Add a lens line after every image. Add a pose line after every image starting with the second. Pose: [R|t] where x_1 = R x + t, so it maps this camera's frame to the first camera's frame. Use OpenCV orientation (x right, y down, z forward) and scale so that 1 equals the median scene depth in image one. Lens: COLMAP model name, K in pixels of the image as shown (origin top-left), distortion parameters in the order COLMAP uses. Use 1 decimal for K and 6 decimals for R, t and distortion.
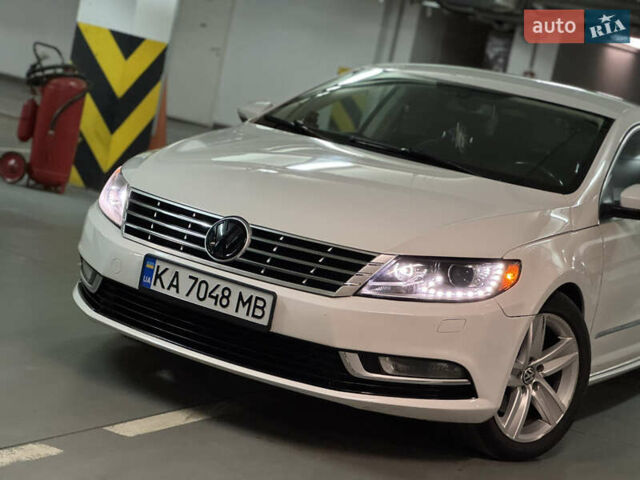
lens RADIAL K [[1465.1, 0, 320.0], [0, 1465.1, 240.0], [0, 0, 1]] dist [-0.477673, 10.291886]
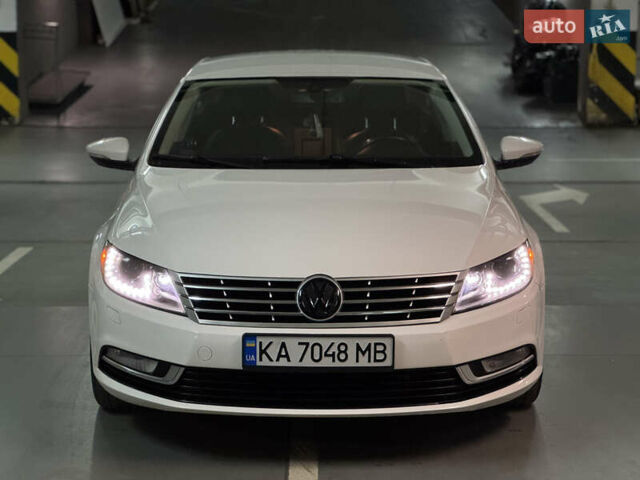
lens RADIAL K [[1465.1, 0, 320.0], [0, 1465.1, 240.0], [0, 0, 1]] dist [-0.477673, 10.291886]
pose [[0.859914, -0.273622, 0.430905, -0.510063], [0.235268, 0.961630, 0.141128, -0.191067], [-0.452987, -0.019980, 0.891293, 0.066301]]
